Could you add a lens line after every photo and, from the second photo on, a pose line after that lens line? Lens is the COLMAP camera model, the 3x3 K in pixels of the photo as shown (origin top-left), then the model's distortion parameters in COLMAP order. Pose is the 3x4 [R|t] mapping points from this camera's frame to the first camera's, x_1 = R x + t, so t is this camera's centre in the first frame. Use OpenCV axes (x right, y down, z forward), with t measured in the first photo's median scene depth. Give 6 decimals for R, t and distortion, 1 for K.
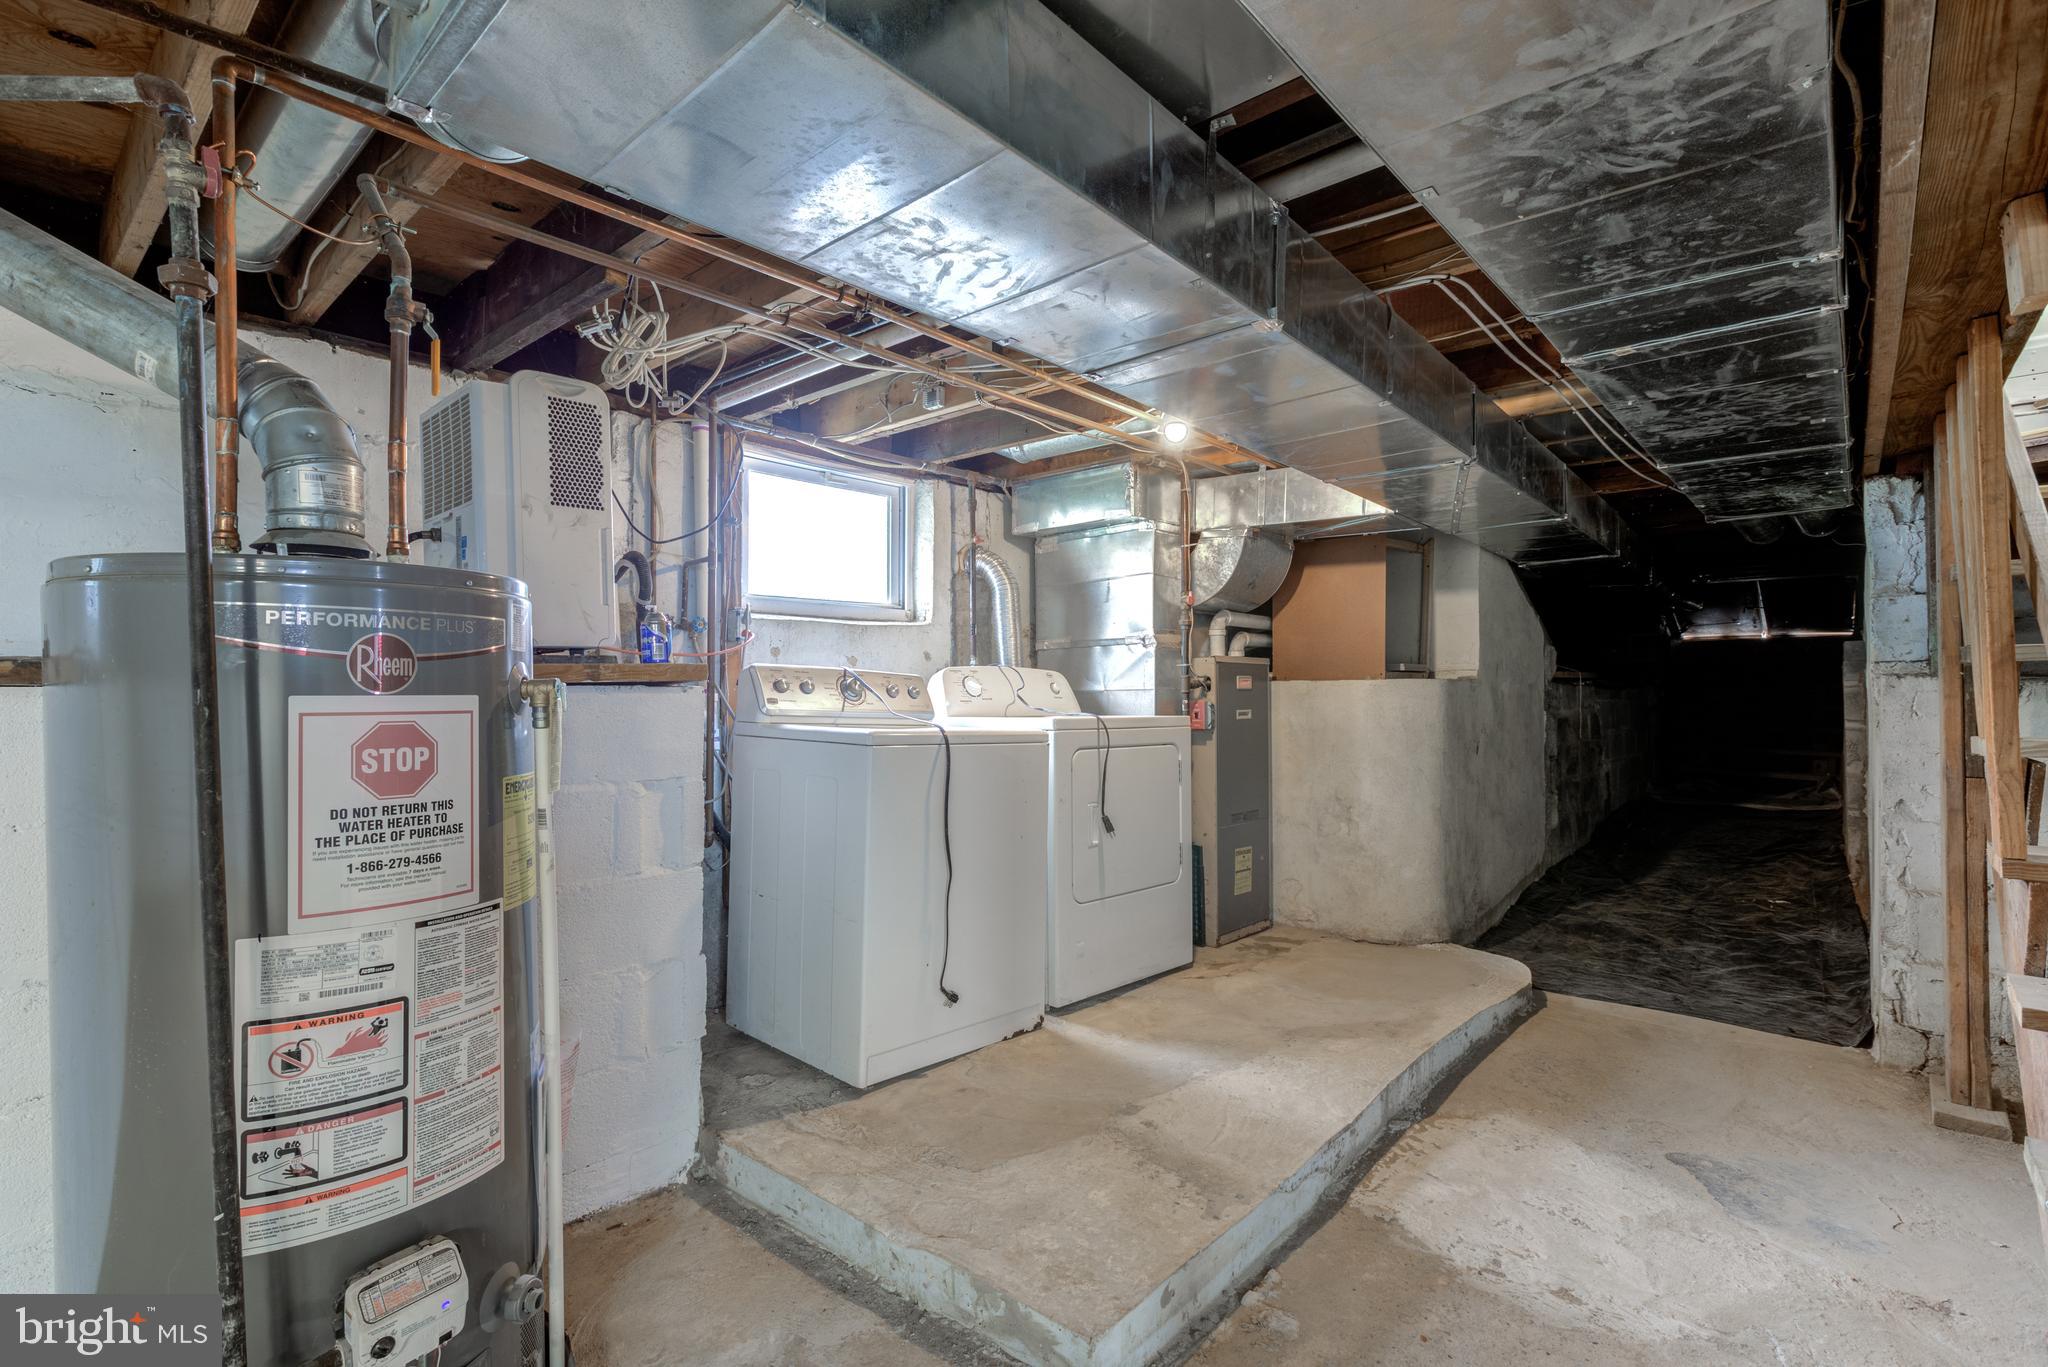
lens RADIAL K [[935.6, 0, 1019.5], [0, 935.6, 685.6], [0, 0, 1]] dist [-0.009978, 0.001210]
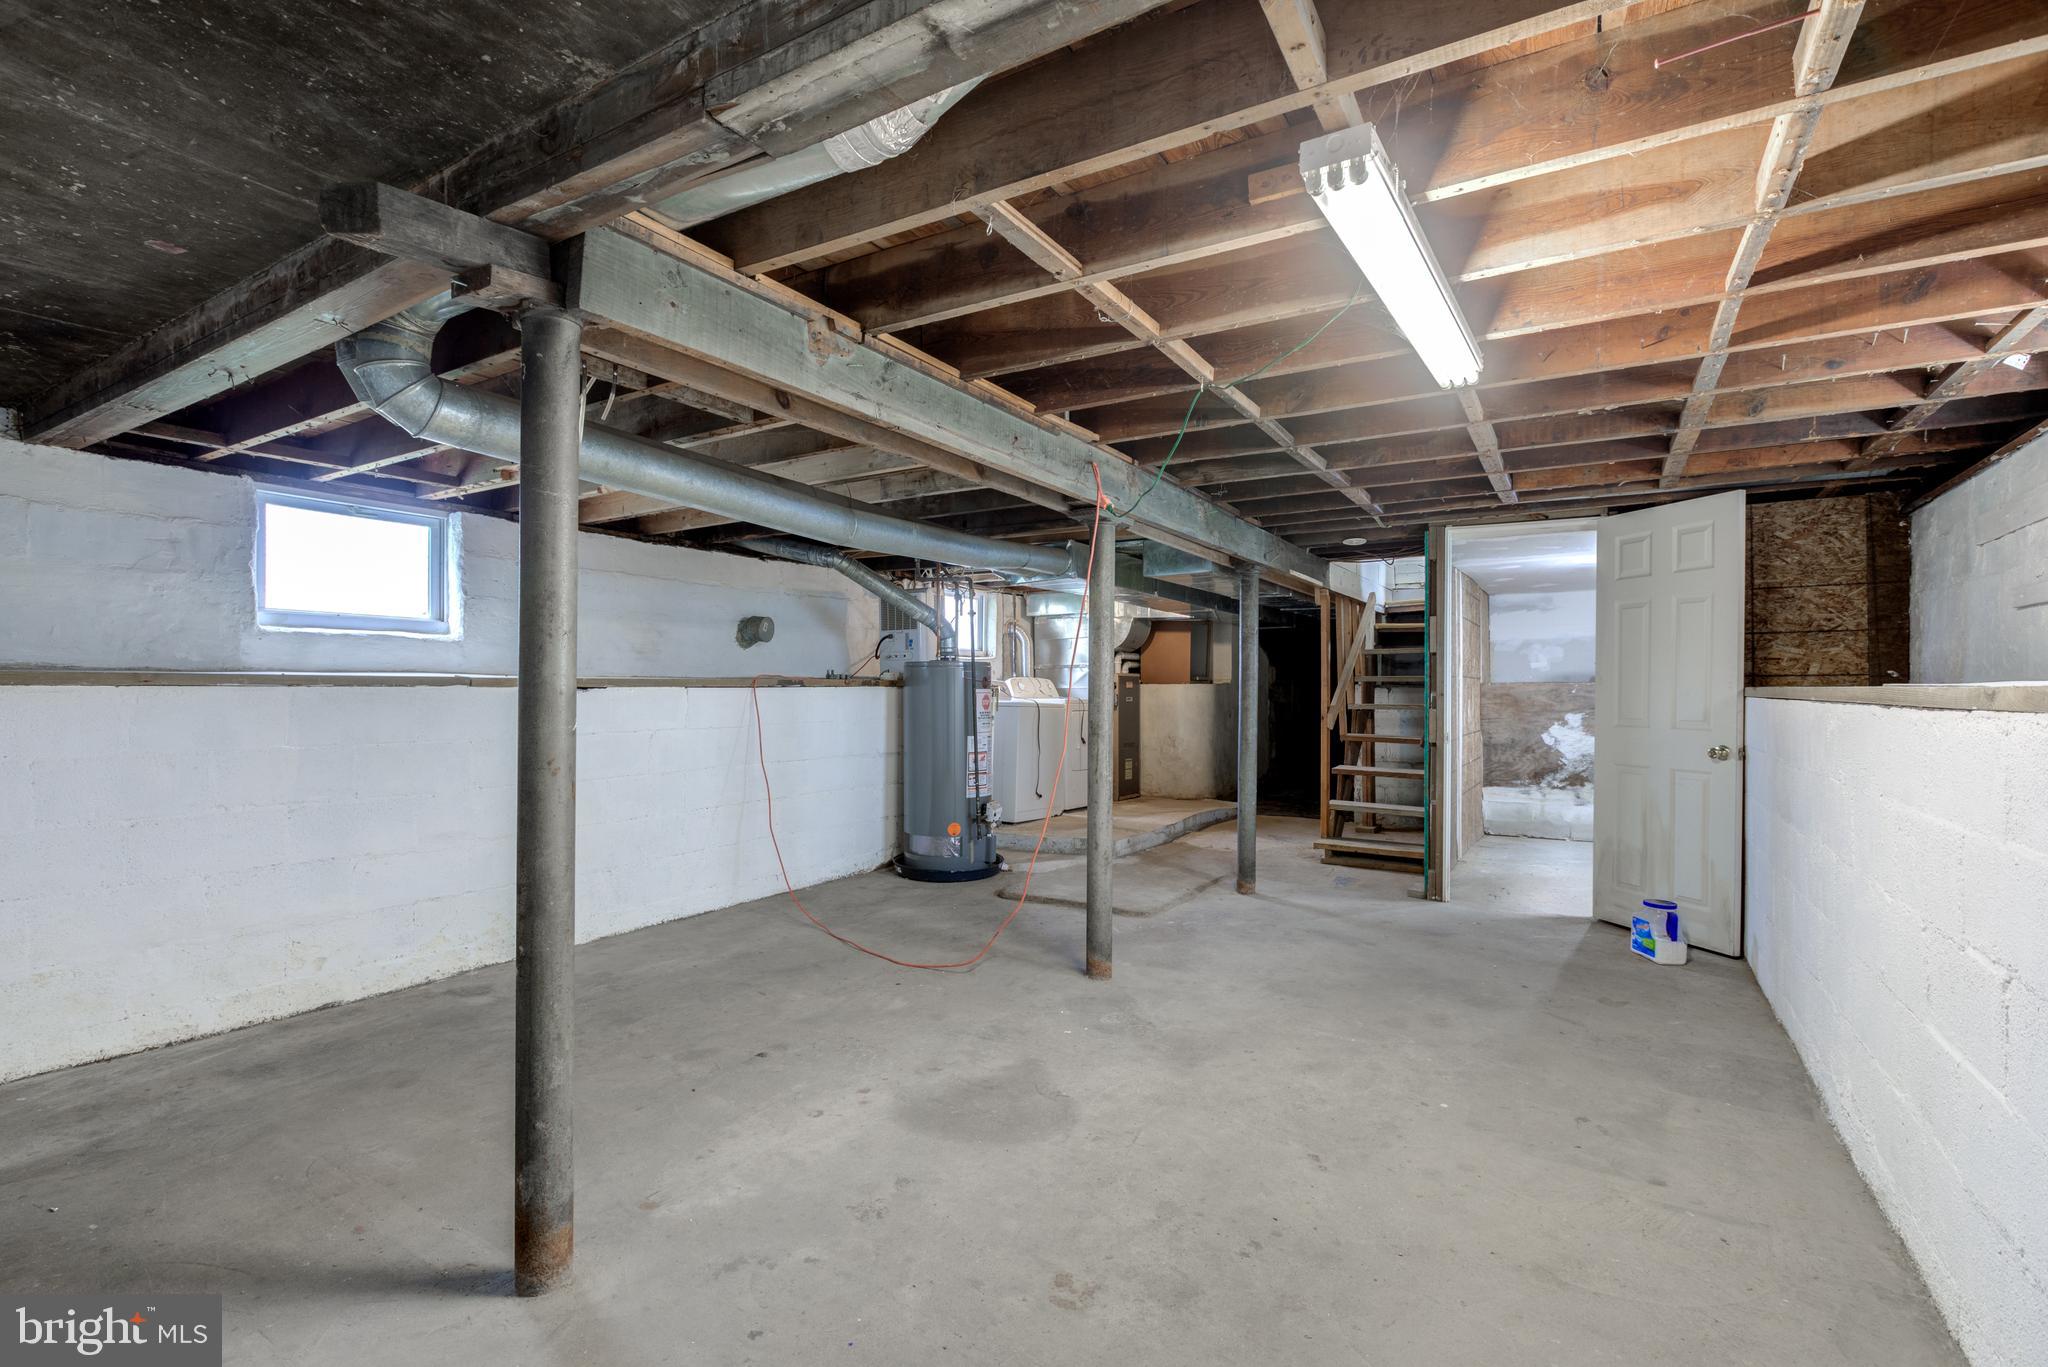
lens RADIAL K [[935.6, 0, 1019.5], [0, 935.6, 685.6], [0, 0, 1]] dist [-0.009978, 0.001210]
pose [[0.984801, 0.007838, 0.173509, -0.402710], [-0.009135, 0.999936, 0.006678, -0.013578], [-0.173445, -0.008162, 0.984810, -1.143978]]
